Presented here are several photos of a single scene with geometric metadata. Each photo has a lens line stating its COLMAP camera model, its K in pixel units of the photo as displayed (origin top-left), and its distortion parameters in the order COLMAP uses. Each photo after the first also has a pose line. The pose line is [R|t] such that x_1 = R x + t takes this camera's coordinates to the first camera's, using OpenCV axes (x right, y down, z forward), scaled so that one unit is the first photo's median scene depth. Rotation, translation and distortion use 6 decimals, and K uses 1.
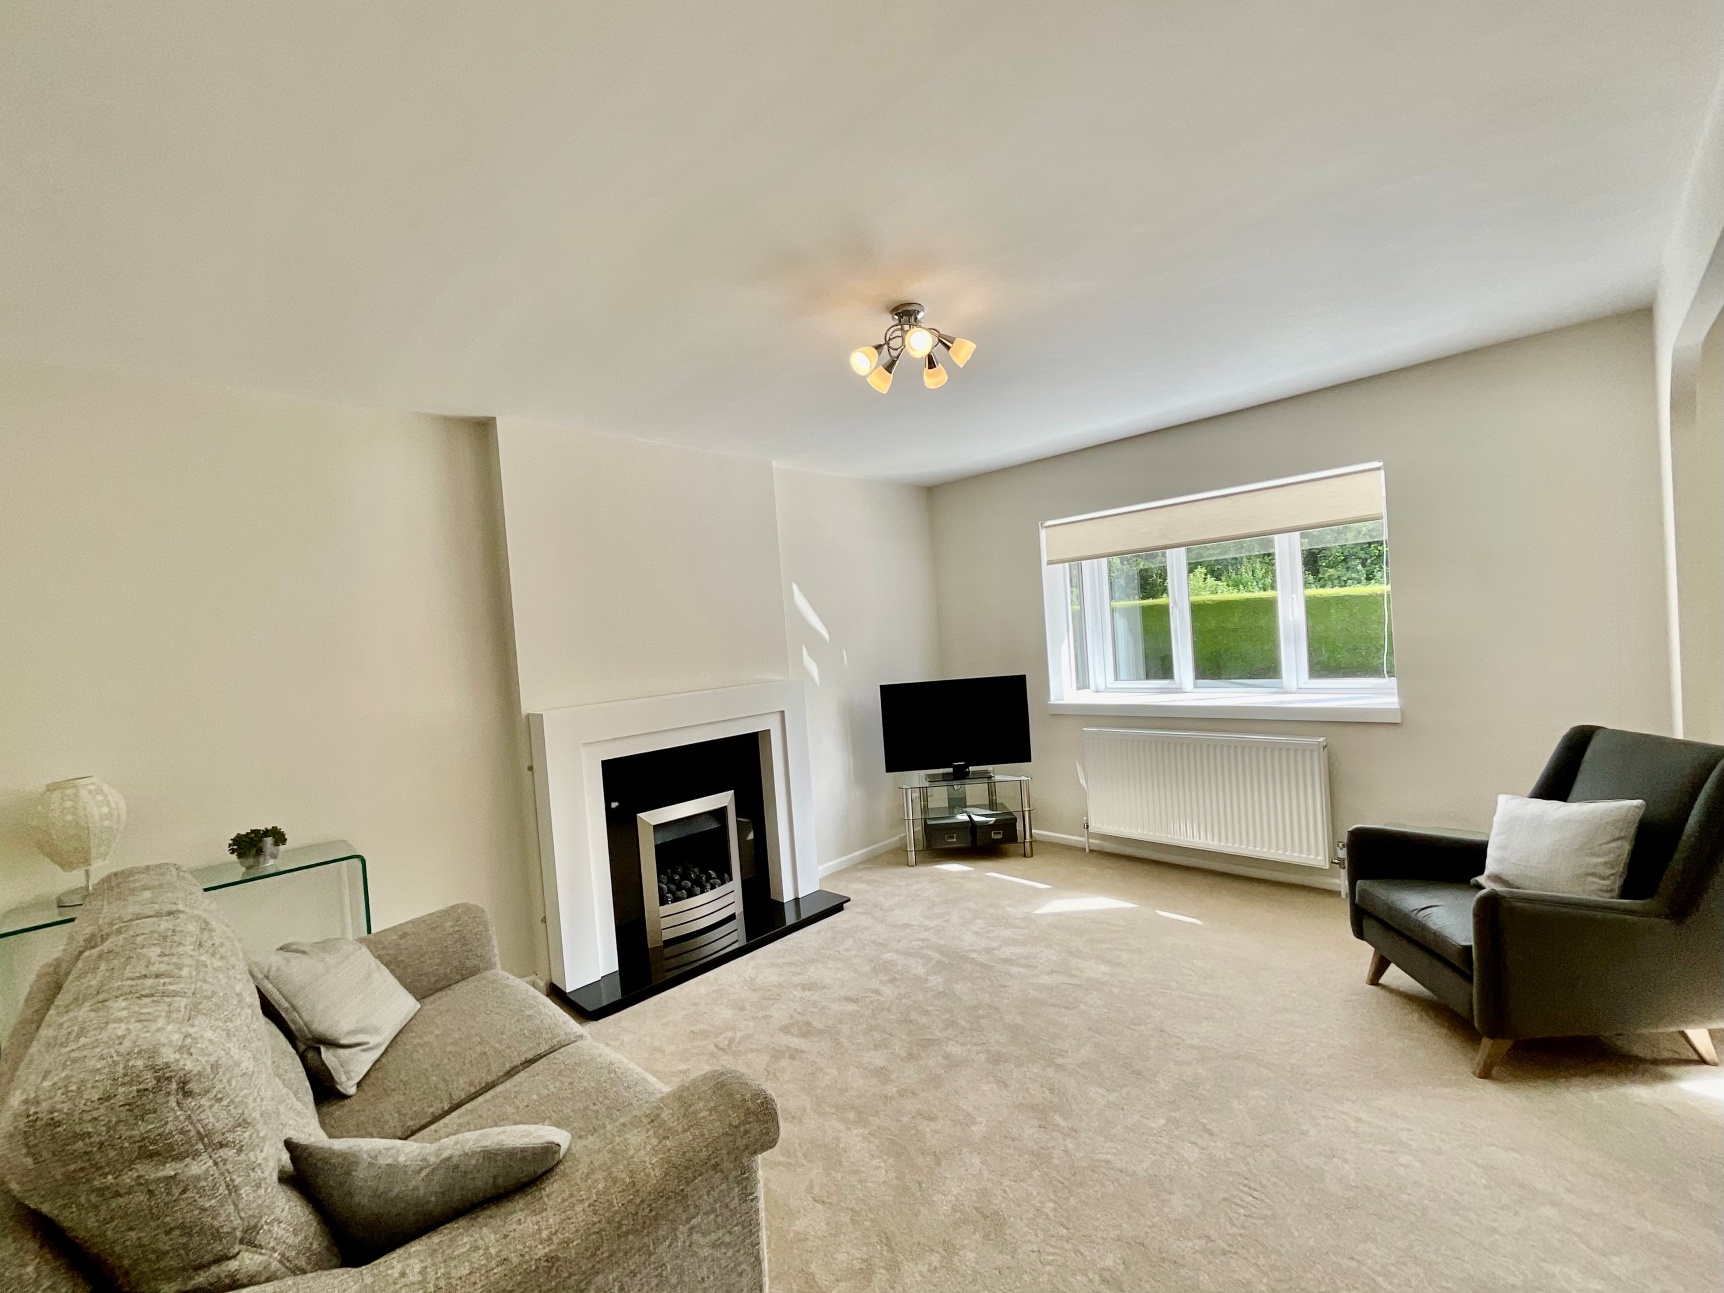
lens RADIAL K [[722.1, 0, 851.3], [0, 722.1, 641.9], [0, 0, 1]] dist [0.001532, 0.000023]
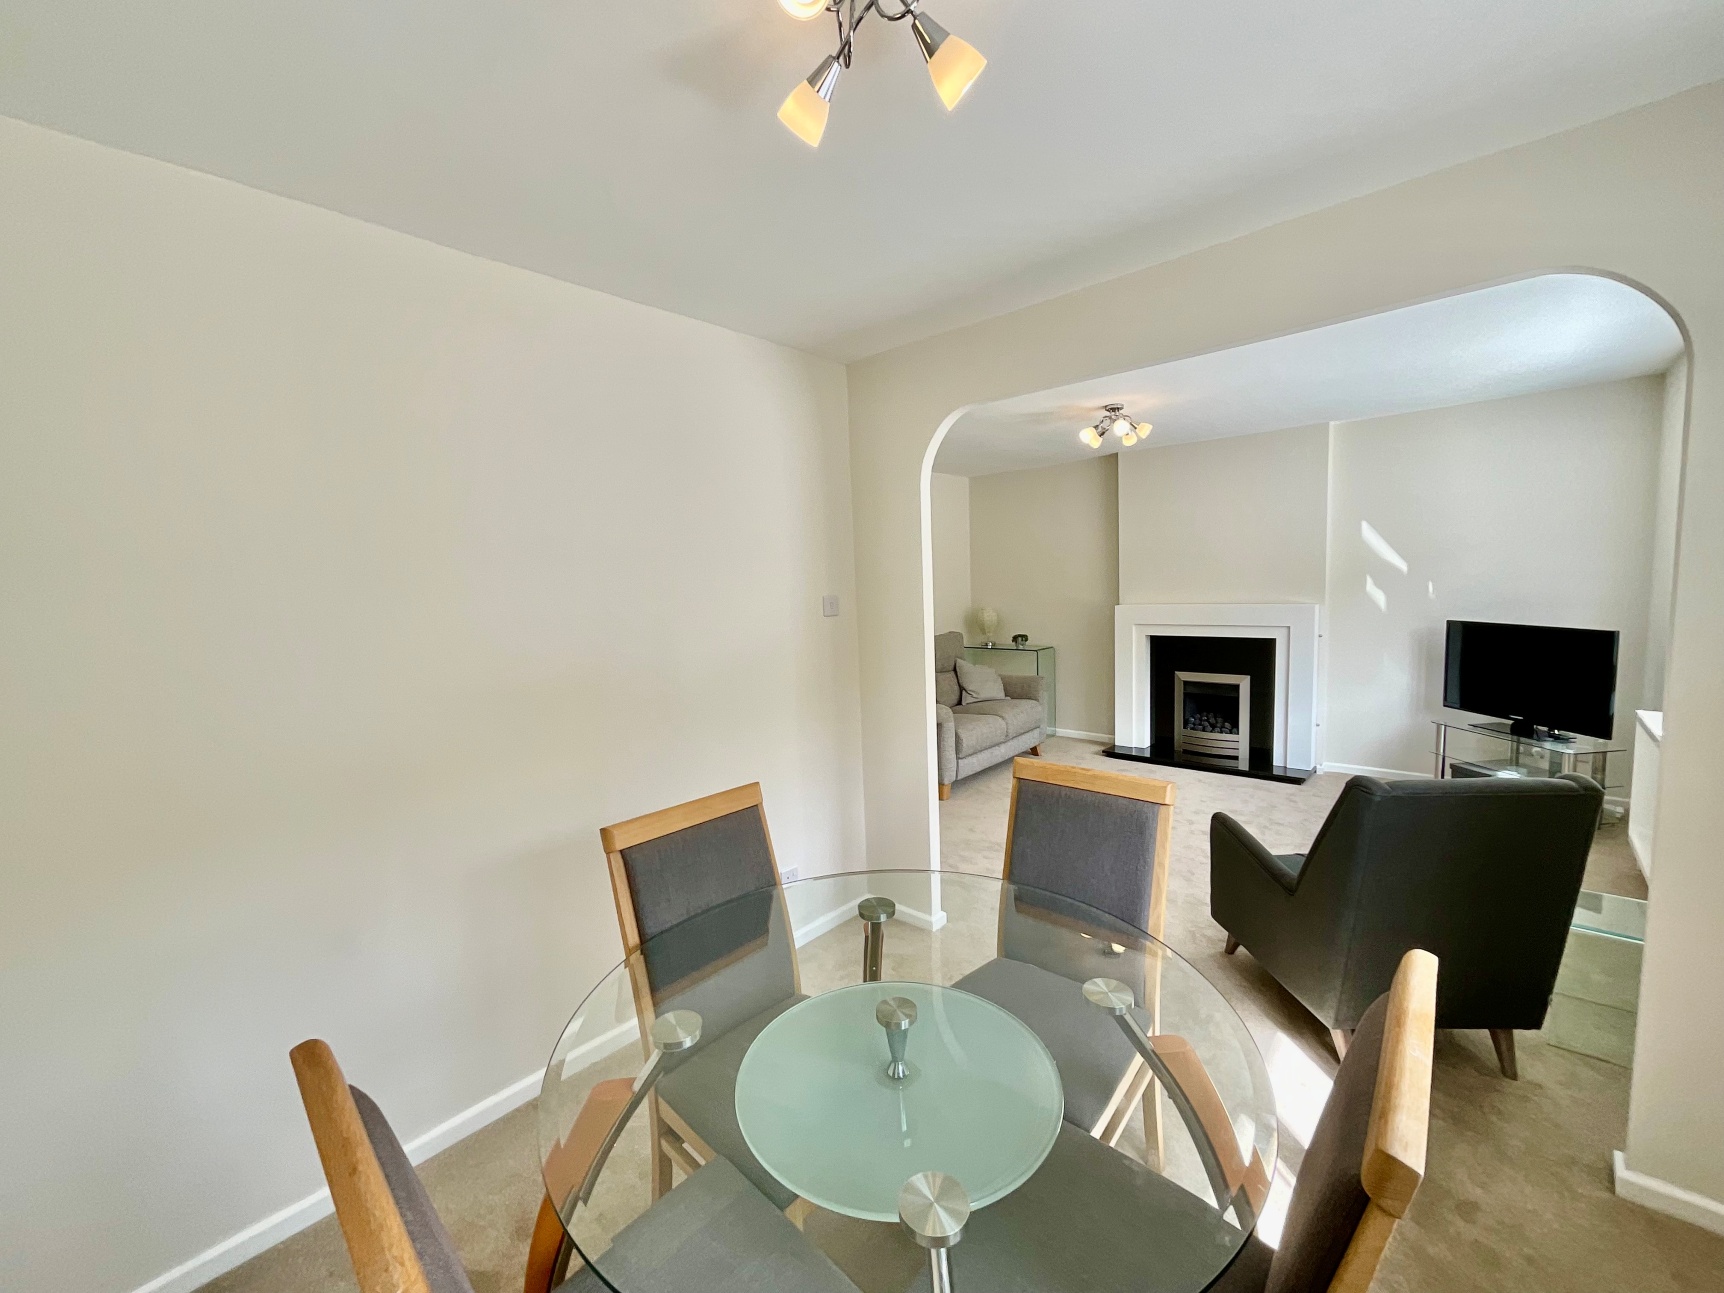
lens RADIAL K [[691.4, 0, 864.0], [0, 691.4, 643.5], [0, 0, 1]] dist [-0.001223, -0.000046]
pose [[0.056644, 0.164151, -0.984808, 1.096282], [0.021727, 0.985955, 0.165592, -0.098545], [0.998158, -0.030776, 0.052282, 0.160498]]
